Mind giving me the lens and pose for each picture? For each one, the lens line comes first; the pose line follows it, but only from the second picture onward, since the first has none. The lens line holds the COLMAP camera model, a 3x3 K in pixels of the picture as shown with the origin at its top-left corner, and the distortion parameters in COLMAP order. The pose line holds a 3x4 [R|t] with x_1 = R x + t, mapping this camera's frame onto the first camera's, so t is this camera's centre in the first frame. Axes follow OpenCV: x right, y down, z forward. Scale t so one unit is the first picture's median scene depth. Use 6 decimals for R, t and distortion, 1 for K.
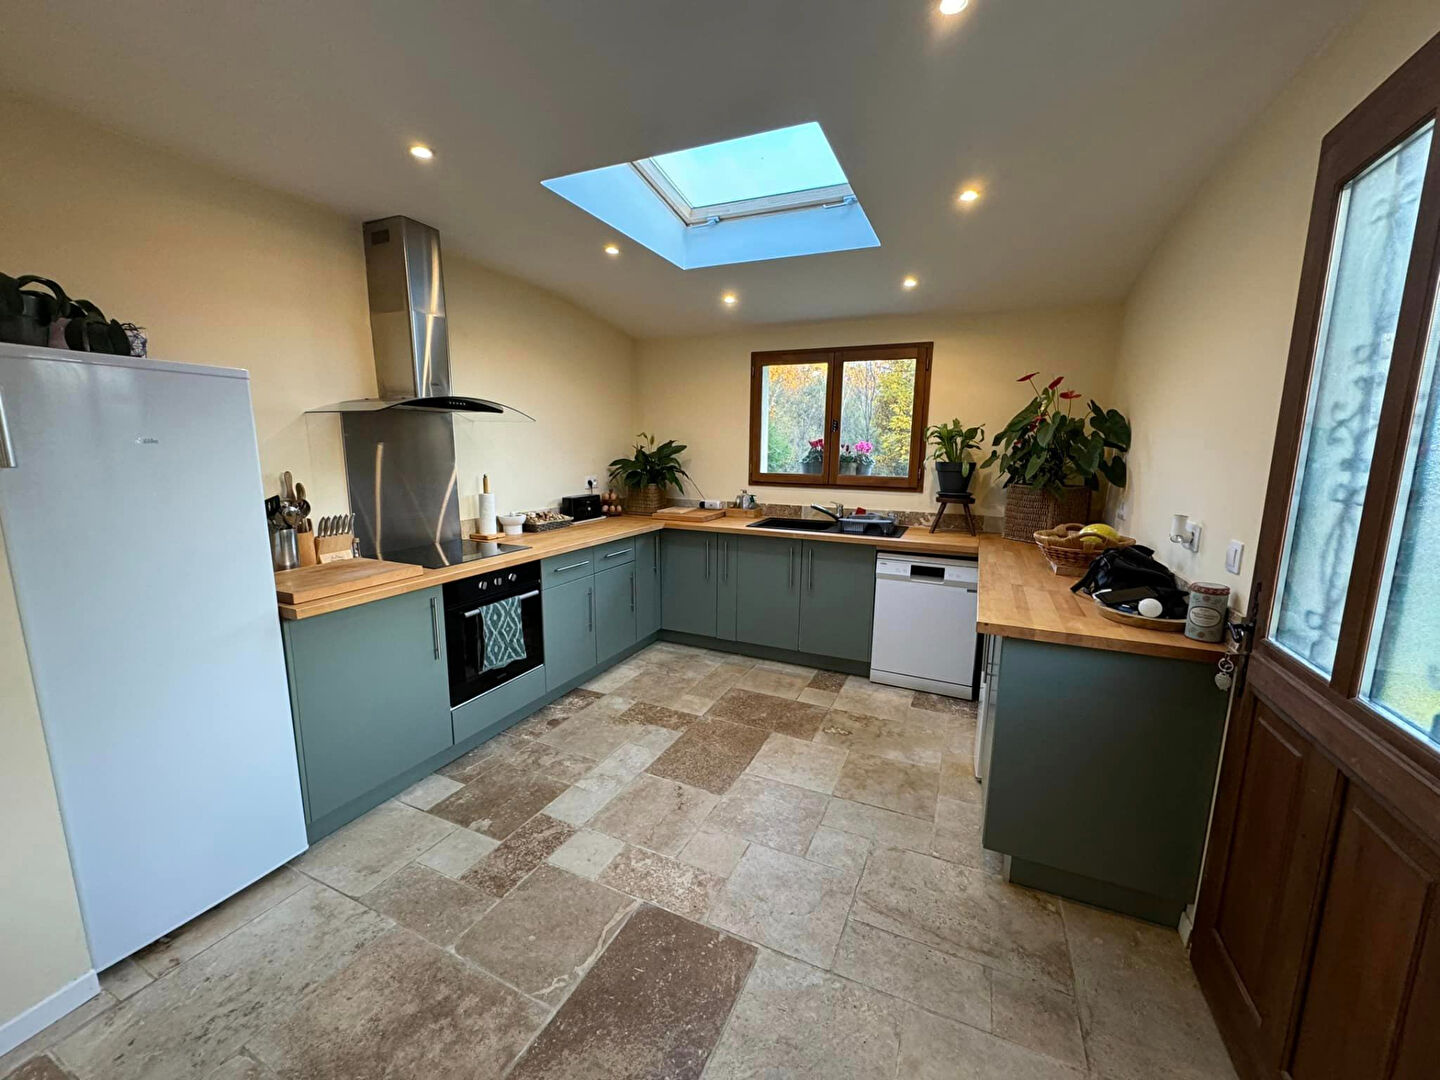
lens RADIAL K [[577.7, 0, 721.2], [0, 577.7, 539.7], [0, 0, 1]] dist [-0.002918, 0.000159]
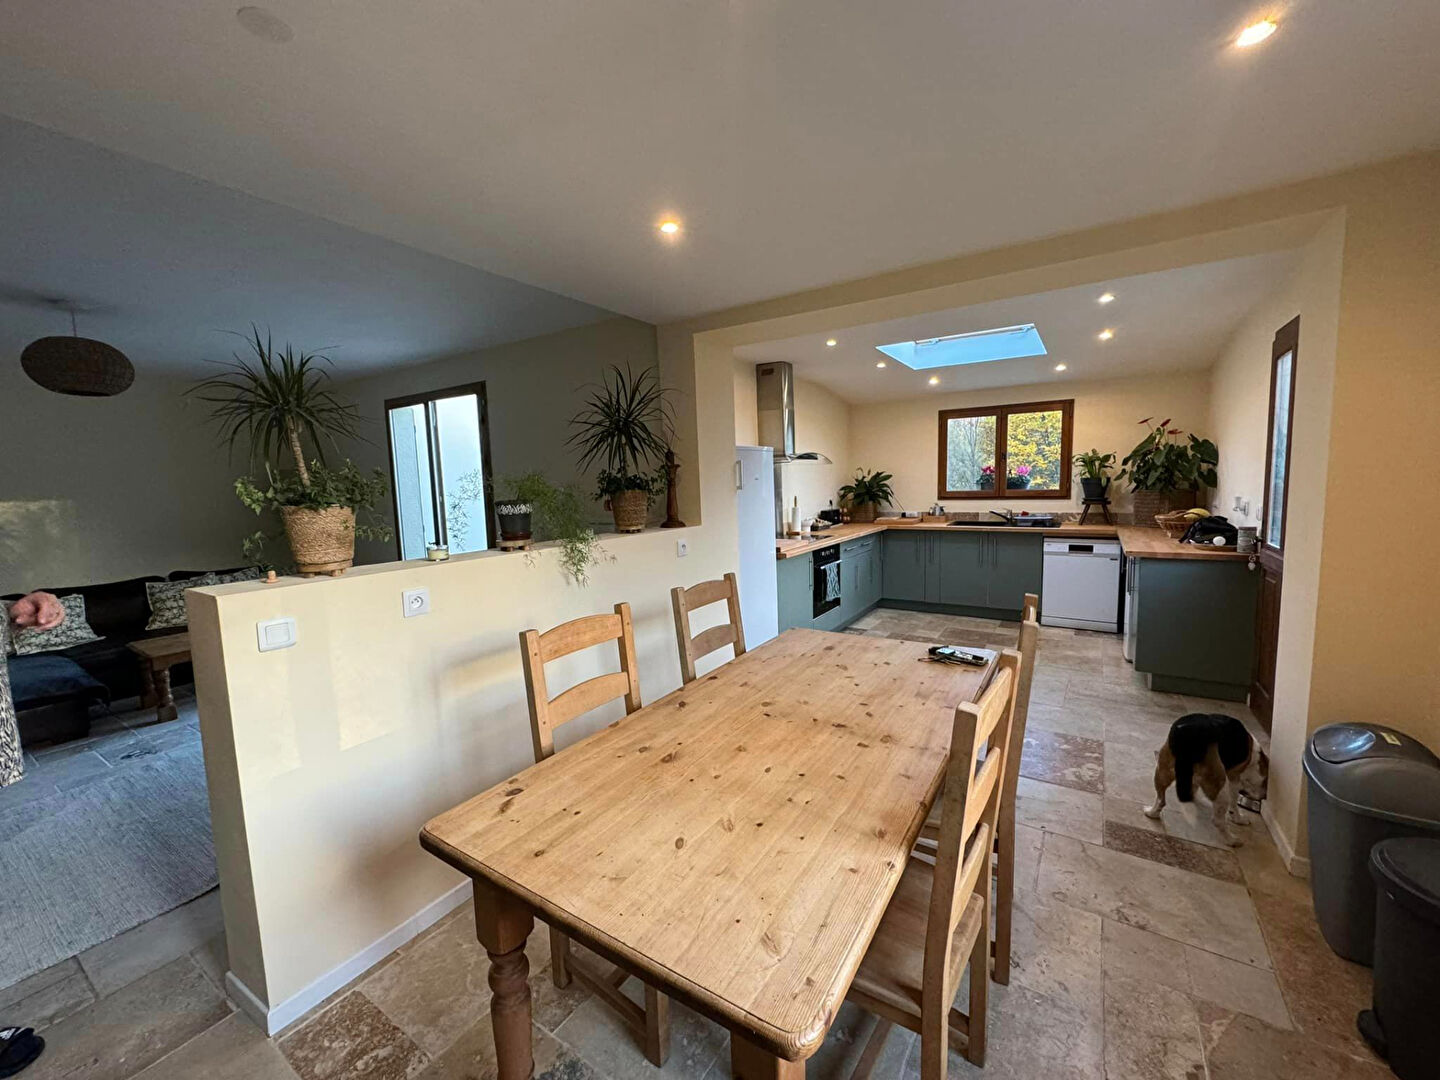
lens RADIAL K [[577.7, 0, 715.9], [0, 577.7, 538.9], [0, 0, 1]] dist [-0.002918, 0.000159]
pose [[0.987062, -0.025683, -0.158266, -0.350432], [0.016405, 0.998084, -0.059655, 0.103111], [0.159495, 0.056287, 0.985593, -0.656879]]
